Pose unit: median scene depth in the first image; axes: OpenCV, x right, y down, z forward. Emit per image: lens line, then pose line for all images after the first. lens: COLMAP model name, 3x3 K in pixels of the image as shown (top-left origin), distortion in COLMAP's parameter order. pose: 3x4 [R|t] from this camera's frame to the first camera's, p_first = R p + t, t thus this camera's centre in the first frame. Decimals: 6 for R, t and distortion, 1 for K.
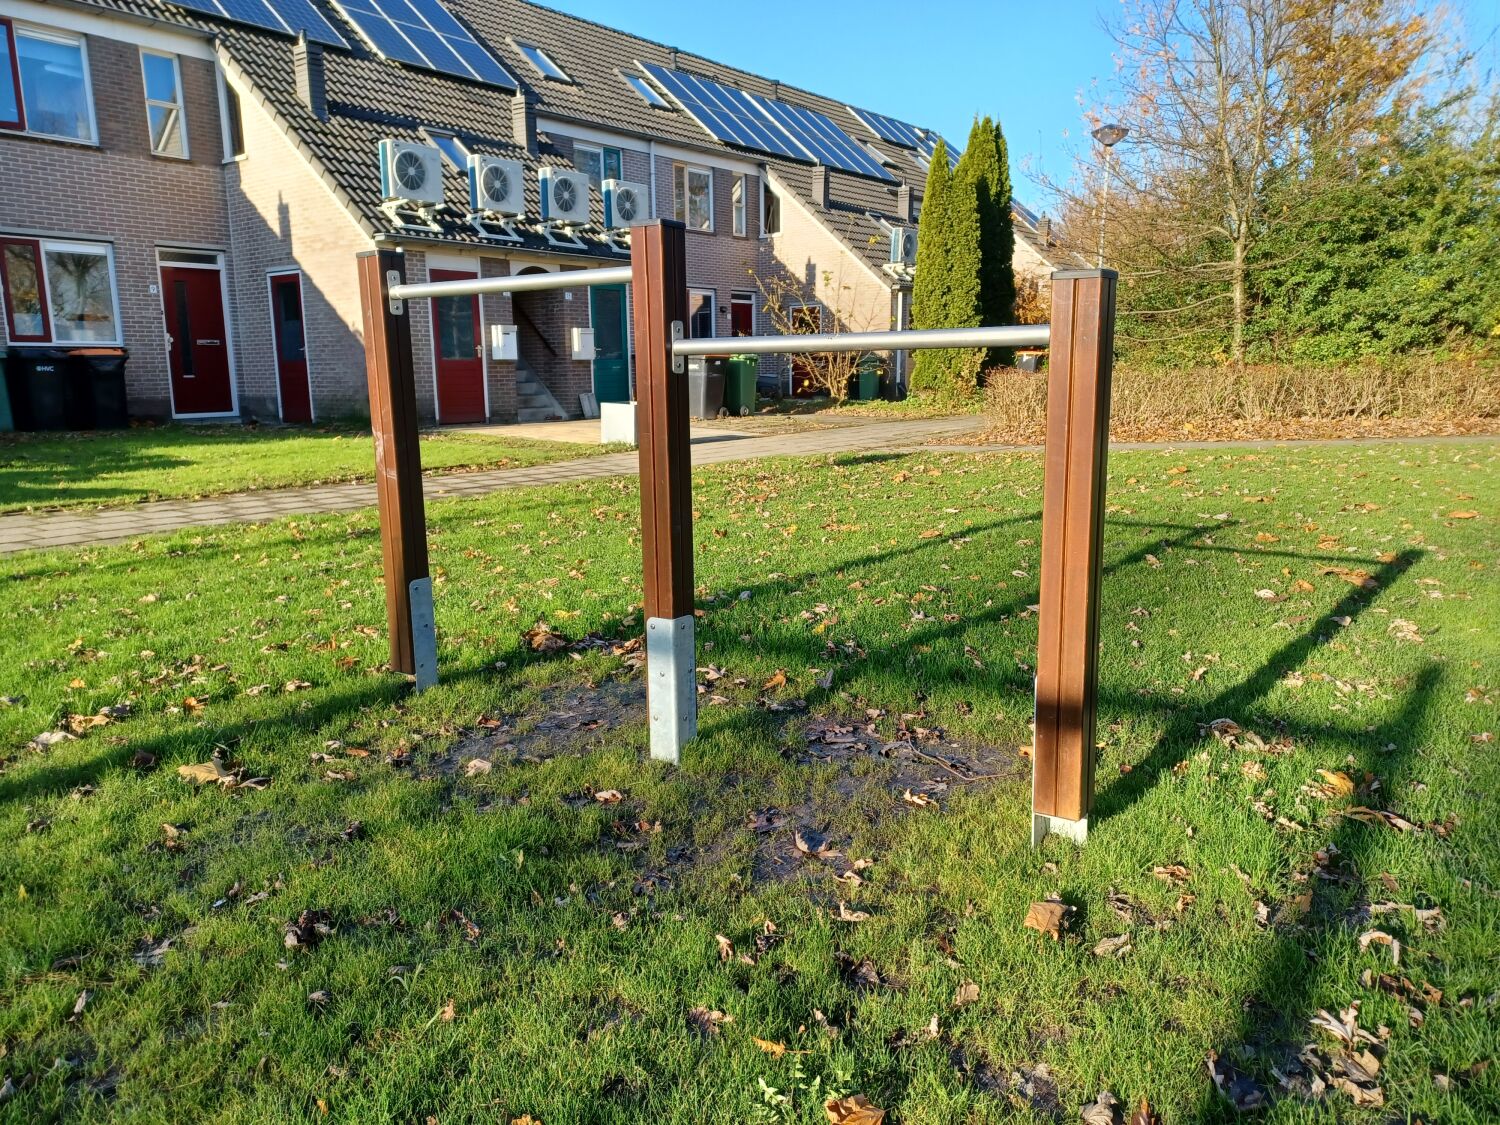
lens RADIAL K [[1086.6, 0, 750.0], [0, 1086.6, 562.5], [0, 0, 1]] dist [0.062511, -0.055560]
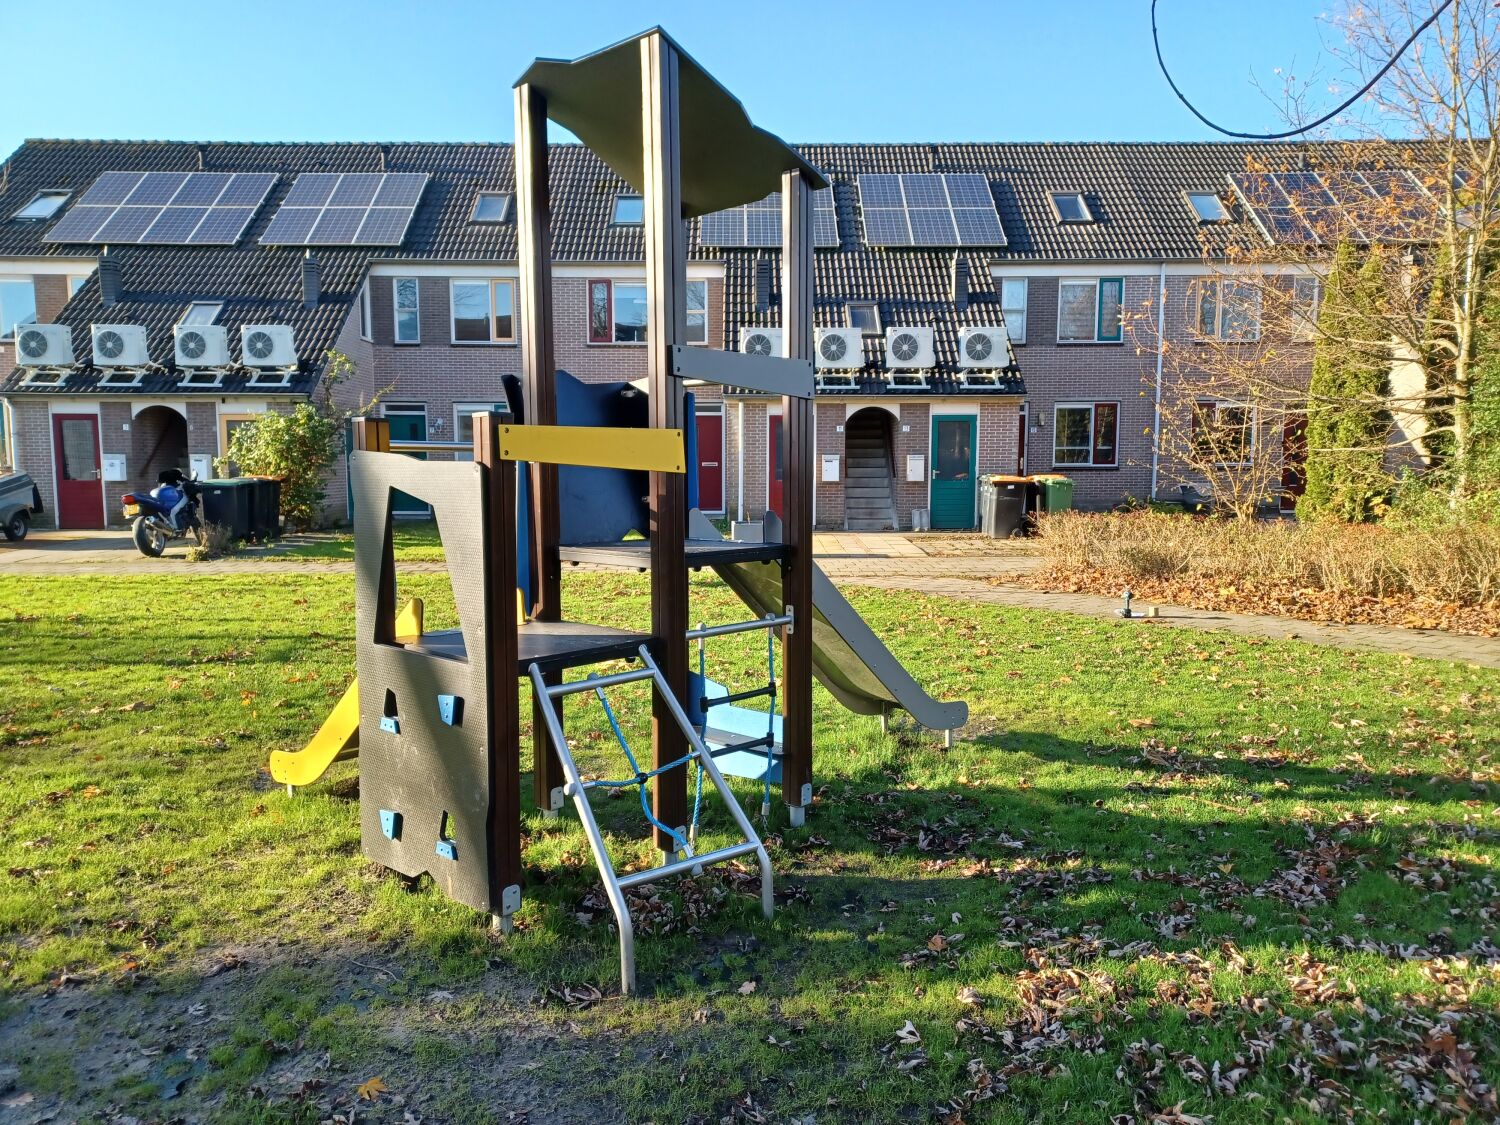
lens RADIAL K [[1086.6, 0, 750.0], [0, 1086.6, 562.5], [0, 0, 1]] dist [0.062511, -0.055560]
pose [[0.611034, 0.087727, -0.786729, 0.670436], [-0.152061, 0.988340, -0.007894, -0.062628], [0.776862, 0.124454, 0.617249, 0.145309]]
